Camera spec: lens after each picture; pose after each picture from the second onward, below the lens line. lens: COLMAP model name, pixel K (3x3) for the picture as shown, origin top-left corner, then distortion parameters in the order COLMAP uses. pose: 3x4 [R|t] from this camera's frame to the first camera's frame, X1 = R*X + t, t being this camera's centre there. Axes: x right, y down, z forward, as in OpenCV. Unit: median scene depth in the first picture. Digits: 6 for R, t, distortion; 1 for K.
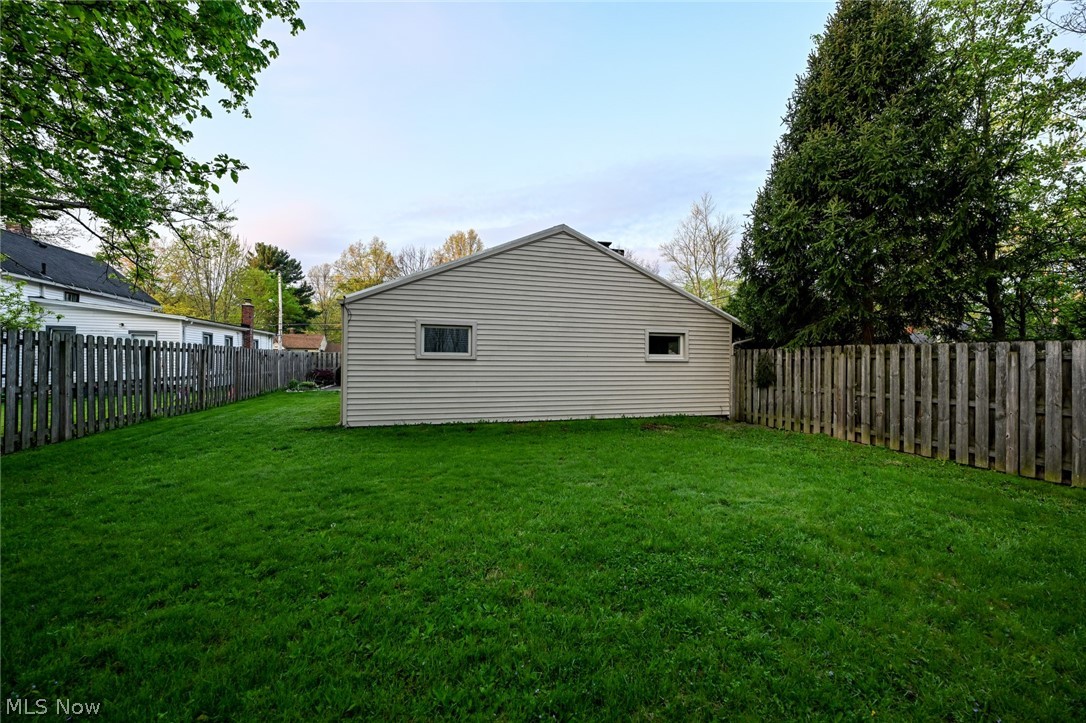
lens RADIAL K [[430.7, 0, 545.1], [0, 430.7, 364.2], [0, 0, 1]] dist [0.001286, 0.000115]
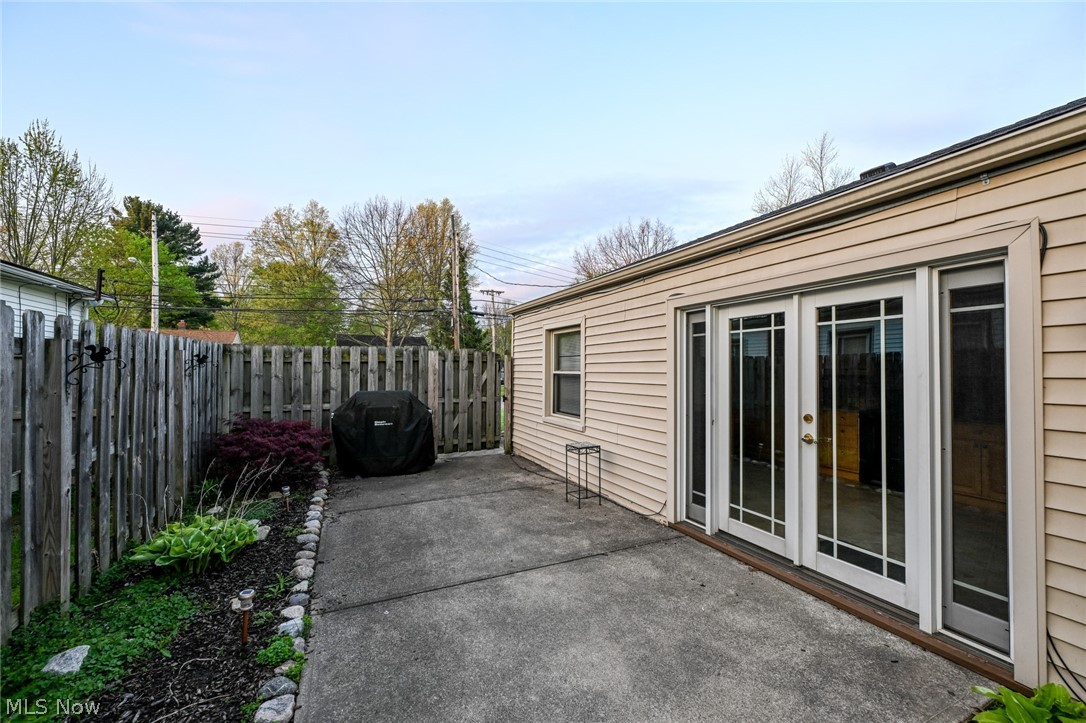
lens RADIAL K [[430.7, 0, 540.6], [0, 430.7, 362.0], [0, 0, 1]] dist [0.001286, 0.000115]
pose [[0.988689, -0.004994, 0.149894, -0.128516], [0.008284, 0.999738, -0.021335, -0.003679], [-0.149748, 0.022335, 0.988472, 0.235281]]
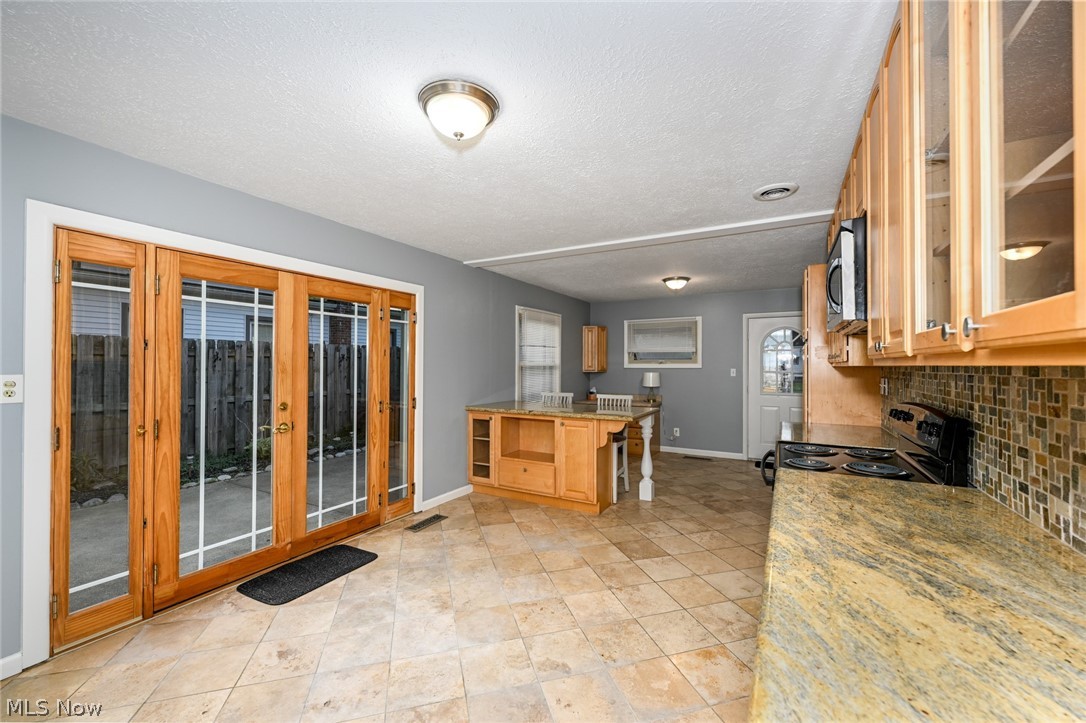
lens RADIAL K [[430.7, 0, 542.3], [0, 430.7, 363.5], [0, 0, 1]] dist [0.001286, 0.000115]
pose [[-0.708232, -0.002940, 0.705973, -0.218596], [-0.006098, 0.999979, -0.001953, 0.000527], [-0.705953, -0.005688, -0.708236, 0.561559]]
